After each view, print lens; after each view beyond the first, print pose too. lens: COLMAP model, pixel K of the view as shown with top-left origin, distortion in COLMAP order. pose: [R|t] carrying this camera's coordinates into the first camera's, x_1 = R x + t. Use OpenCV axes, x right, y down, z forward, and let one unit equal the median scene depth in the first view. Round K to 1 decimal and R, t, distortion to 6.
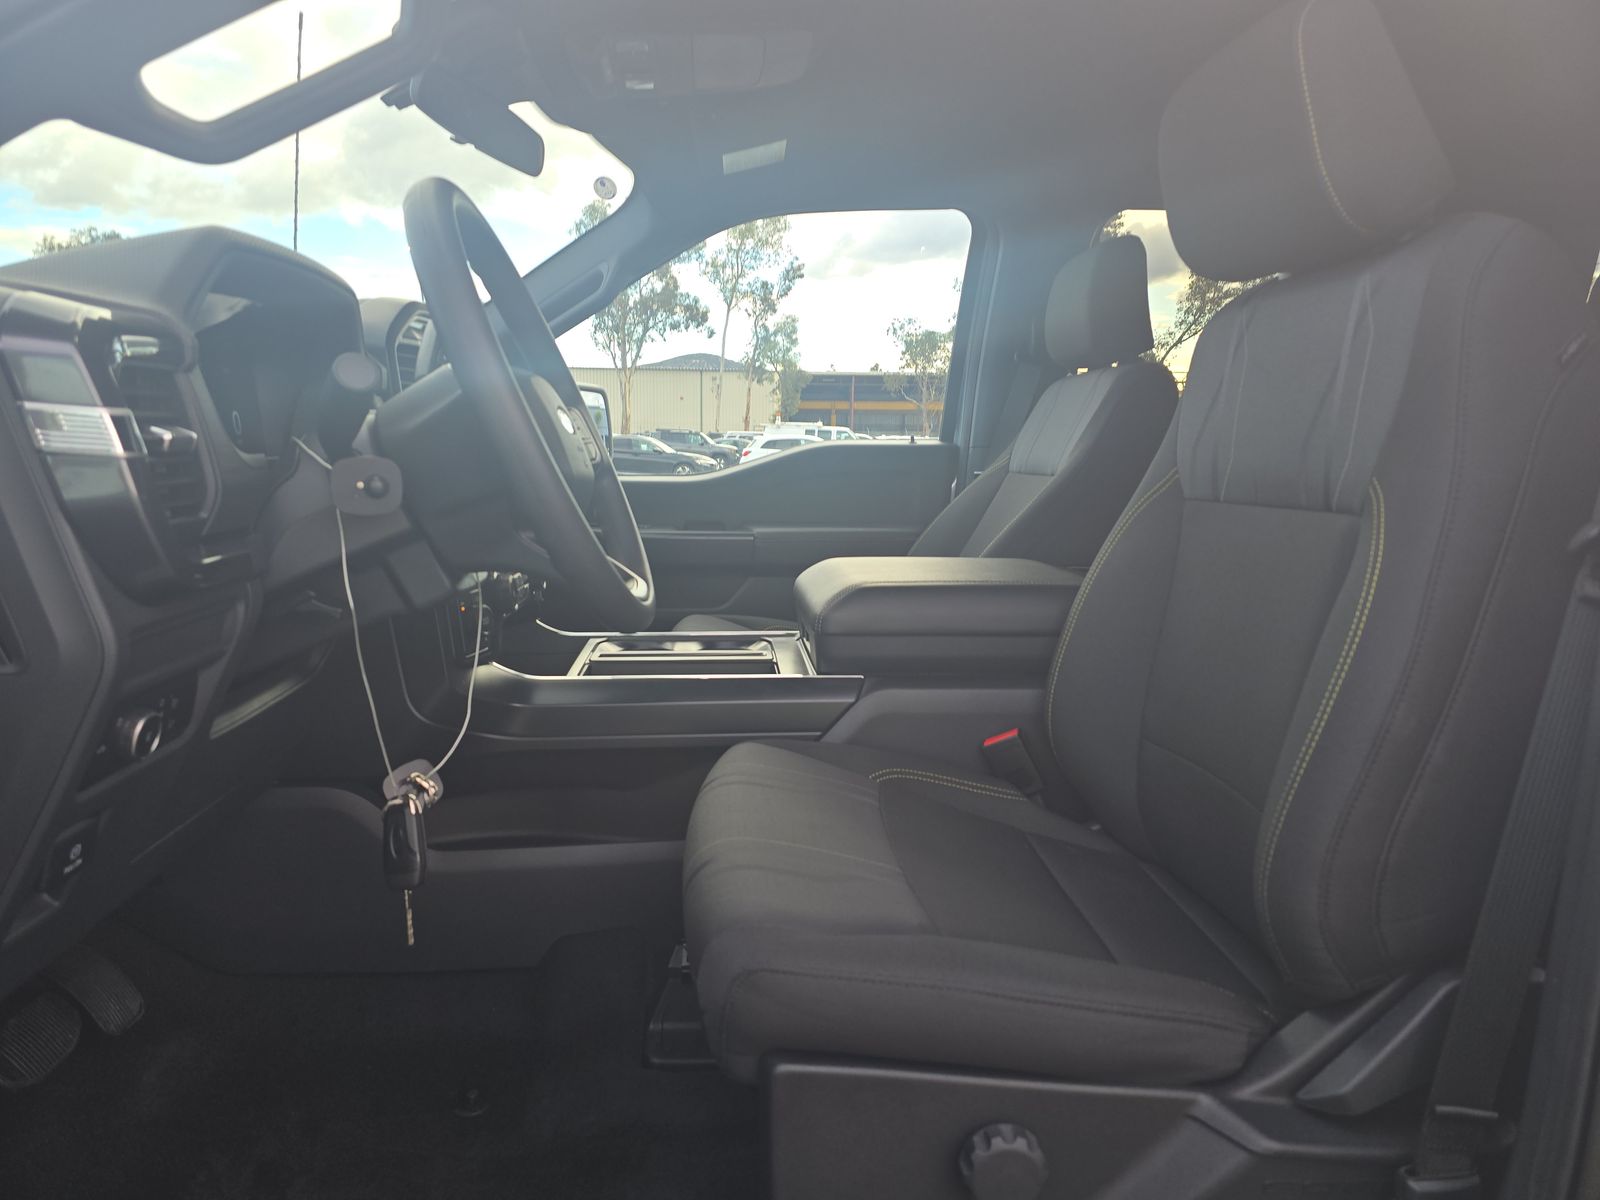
lens RADIAL K [[1076.9, 0, 787.3], [0, 1076.9, 603.0], [0, 0, 1]] dist [0.061918, -0.061077]
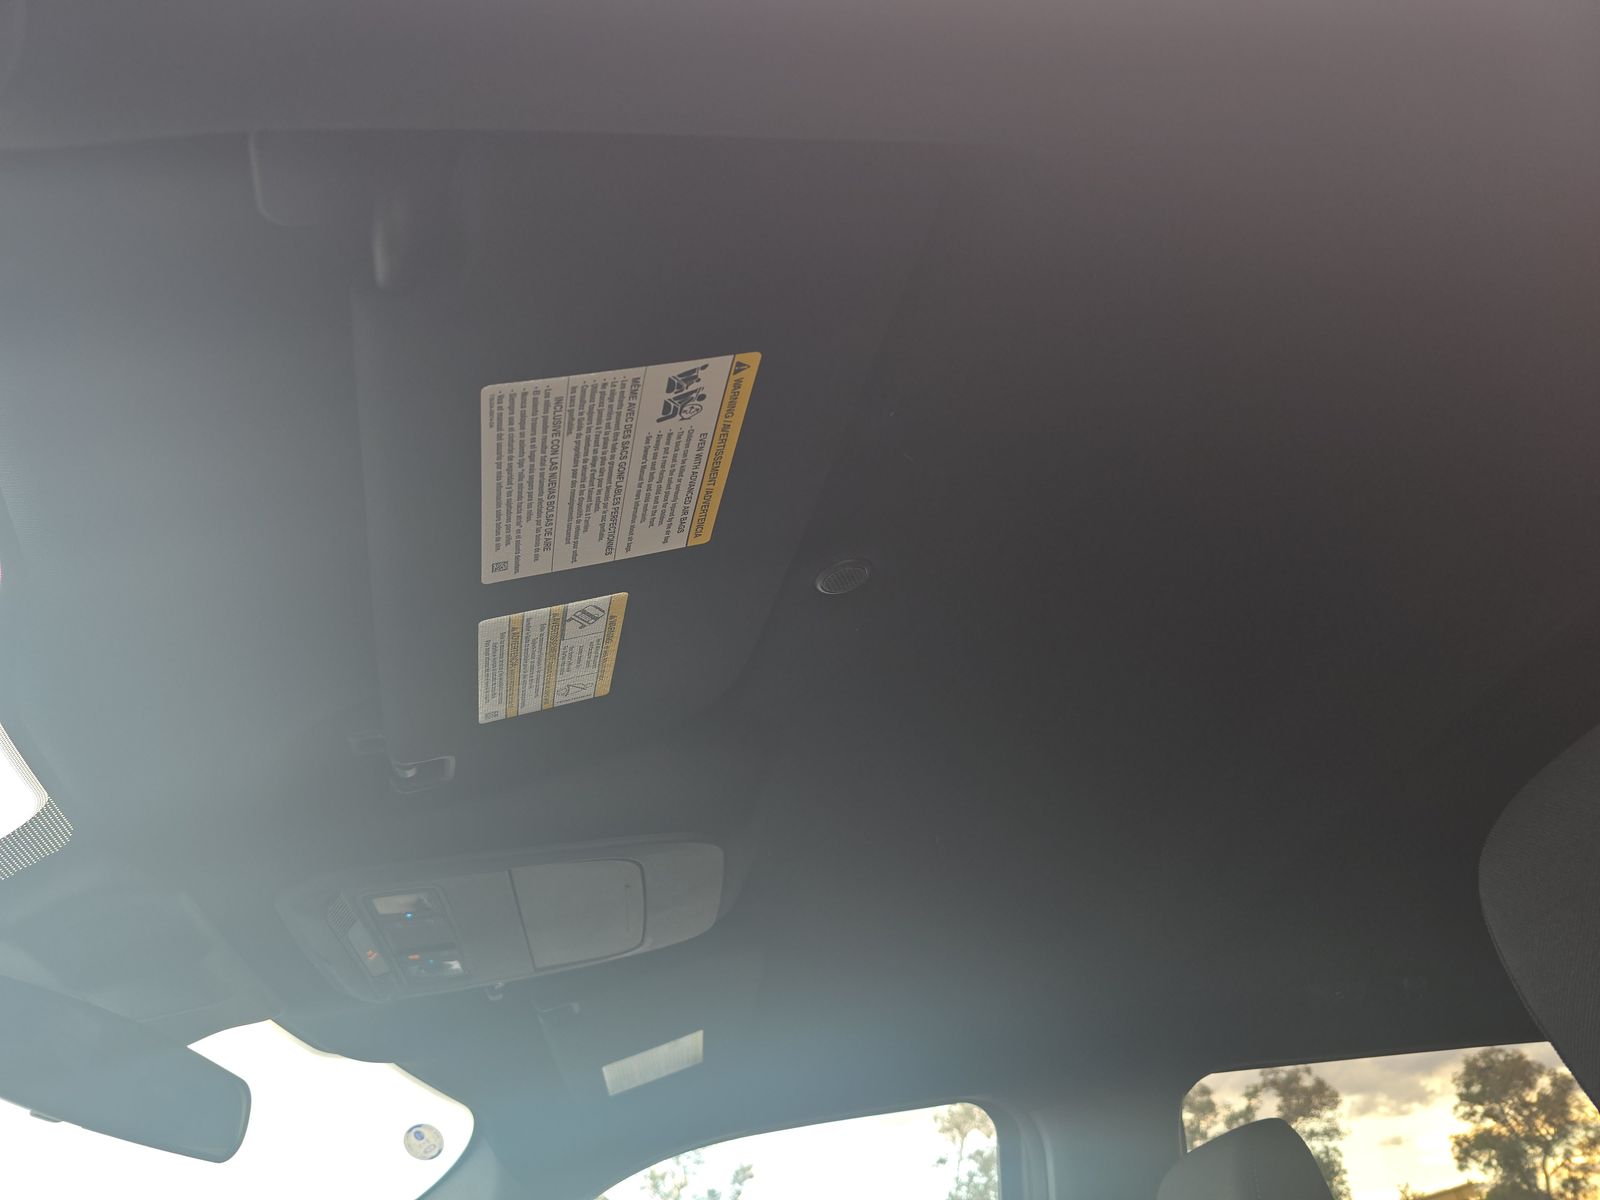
lens RADIAL K [[1076.9, 0, 787.3], [0, 1076.9, 603.0], [0, 0, 1]] dist [0.061918, -0.061077]
pose [[0.992749, -0.080685, 0.089107, 0.012077], [0.119987, 0.710057, -0.693846, -0.137155], [-0.007288, 0.699506, 0.714589, 0.322683]]
